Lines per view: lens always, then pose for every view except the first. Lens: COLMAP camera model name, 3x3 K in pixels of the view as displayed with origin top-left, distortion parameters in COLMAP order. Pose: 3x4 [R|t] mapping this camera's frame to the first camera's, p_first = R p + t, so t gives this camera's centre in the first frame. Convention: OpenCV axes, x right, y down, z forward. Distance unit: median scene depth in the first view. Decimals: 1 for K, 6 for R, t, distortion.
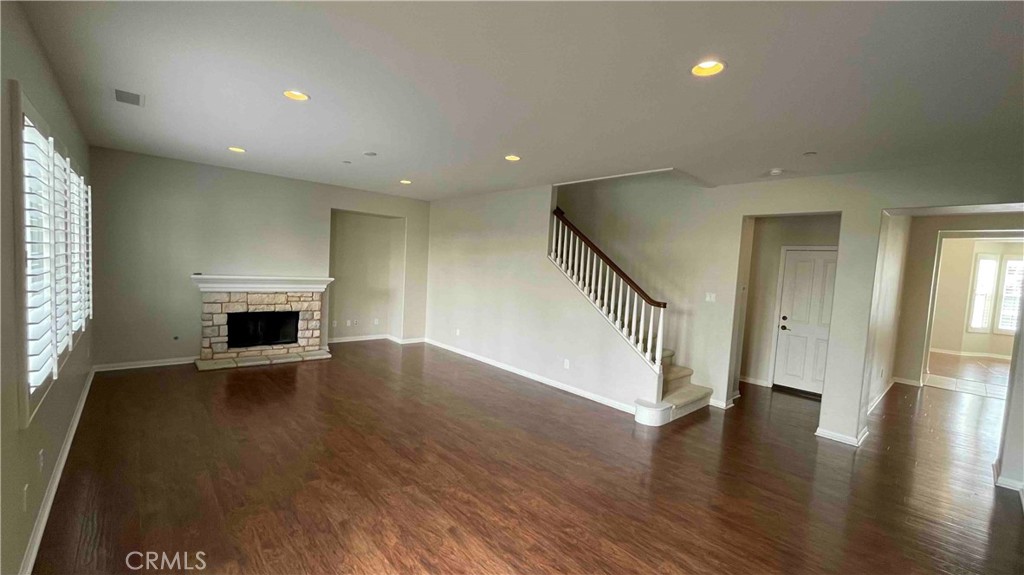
lens RADIAL K [[412.9, 0, 508.5], [0, 412.9, 286.7], [0, 0, 1]] dist [0.001611, -0.003384]
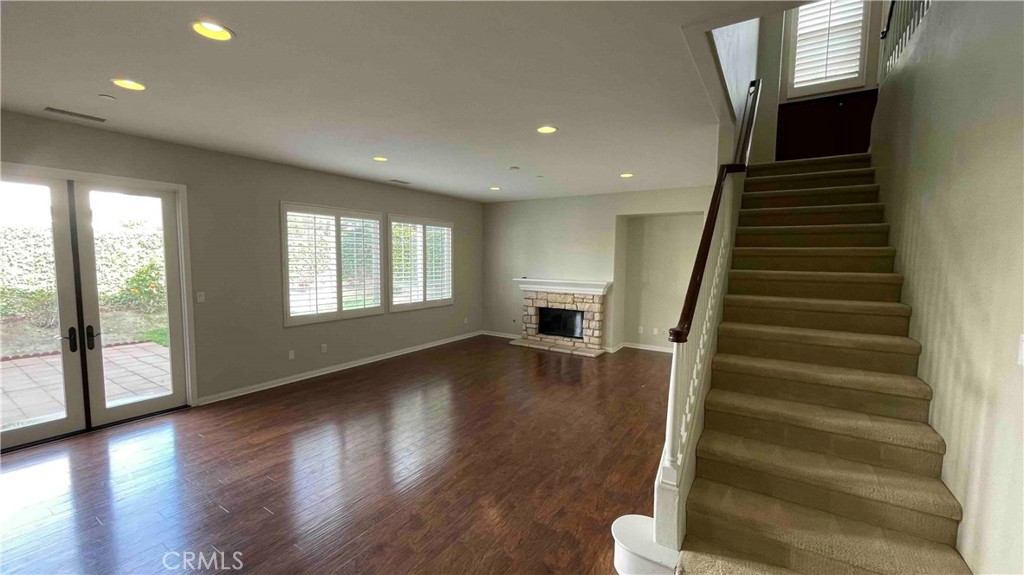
lens RADIAL K [[412.9, 0, 510.7], [0, 412.9, 291.9], [0, 0, 1]] dist [0.001611, -0.003384]
pose [[0.257395, 0.022145, -0.966052, 0.558460], [-0.050240, 0.998692, 0.009507, 0.005914], [0.964999, 0.046087, 0.258171, 0.534726]]
